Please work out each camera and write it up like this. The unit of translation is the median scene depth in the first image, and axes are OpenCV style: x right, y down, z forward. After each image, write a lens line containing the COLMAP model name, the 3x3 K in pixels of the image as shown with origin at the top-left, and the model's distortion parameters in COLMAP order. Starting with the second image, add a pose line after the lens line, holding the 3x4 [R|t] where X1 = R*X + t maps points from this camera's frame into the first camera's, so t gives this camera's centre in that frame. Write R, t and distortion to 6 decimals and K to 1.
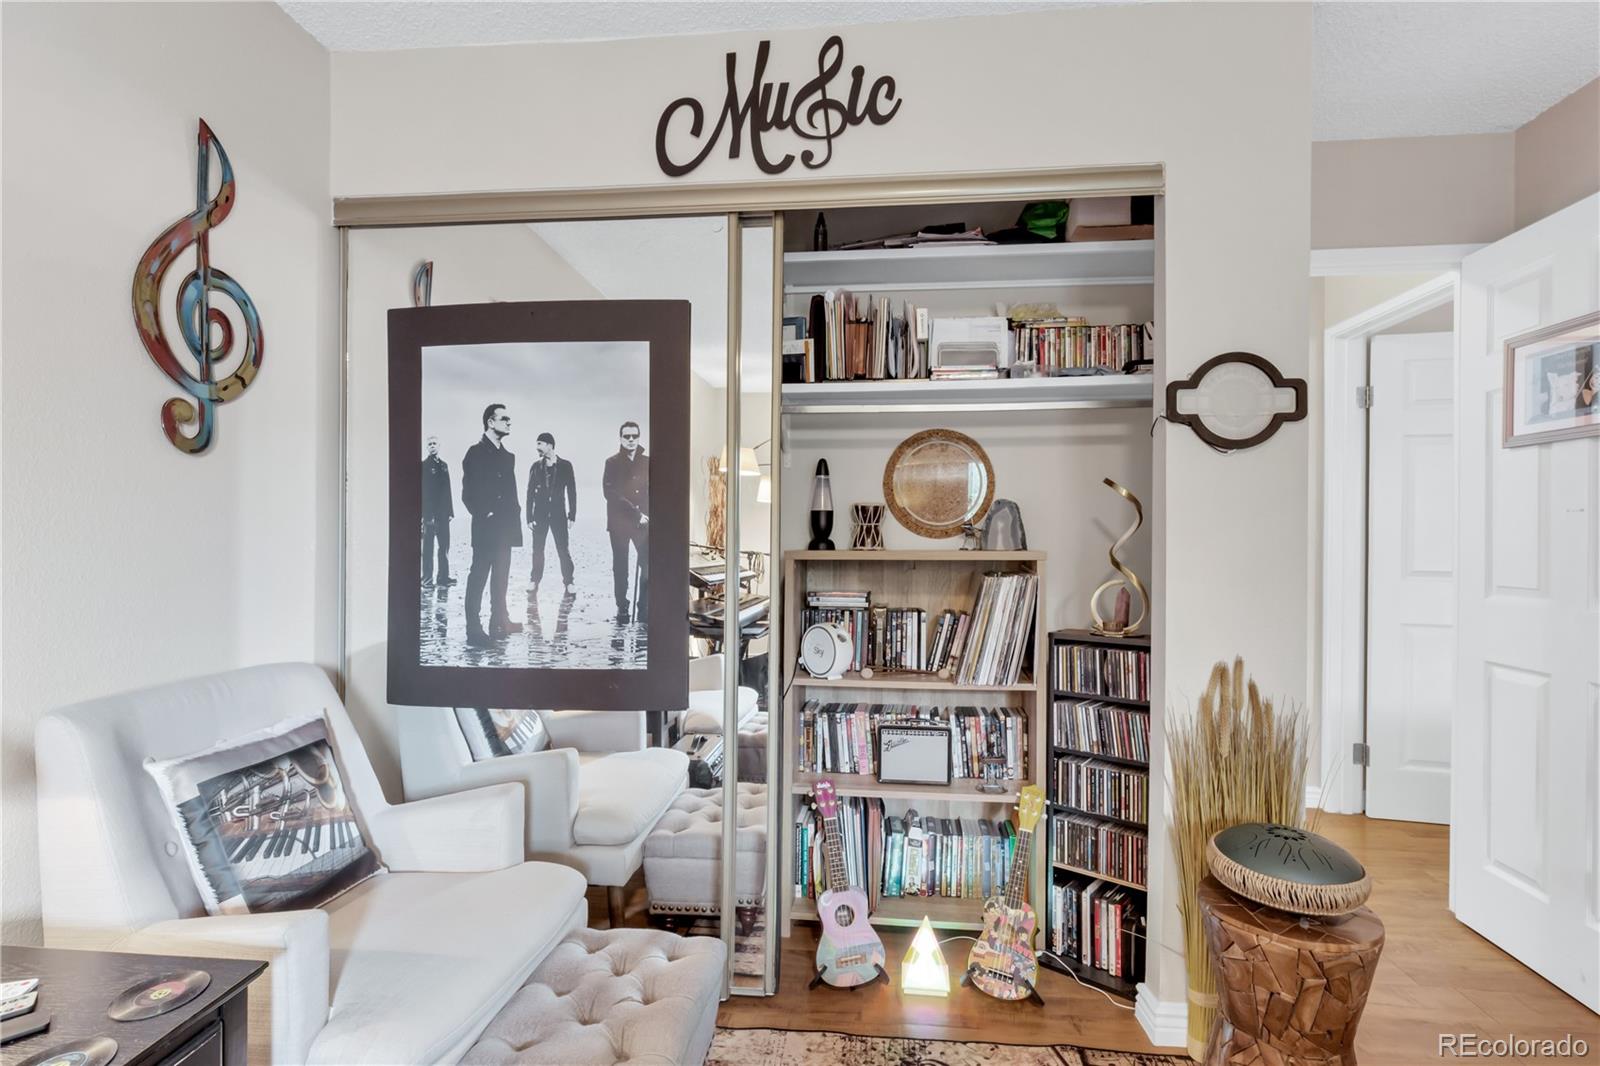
lens RADIAL K [[775.2, 0, 803.3], [0, 775.2, 502.0], [0, 0, 1]] dist [0.000916, 0.000006]
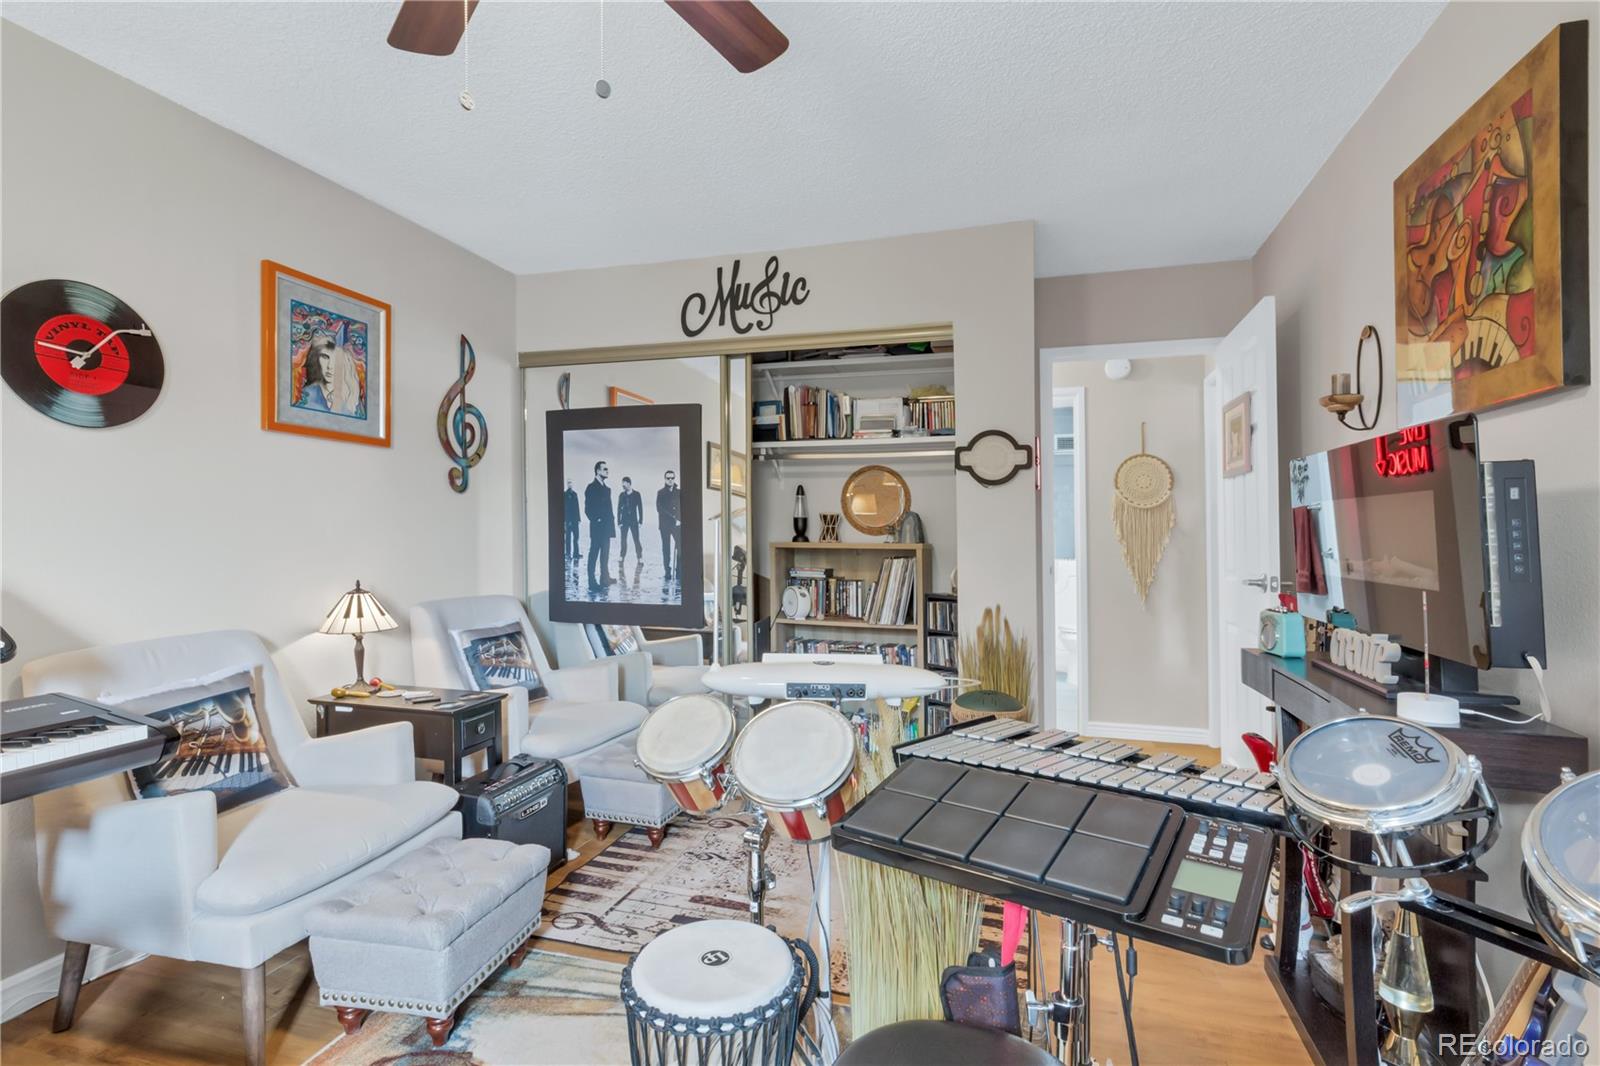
lens RADIAL K [[769.0, 0, 812.1], [0, 769.0, 536.6], [0, 0, 1]] dist [0.027966, -0.000207]
pose [[0.986394, 0.005883, -0.164295, 0.409690], [0.001713, 0.998937, 0.046054, -0.030055], [0.164392, -0.045709, 0.985336, -0.751586]]
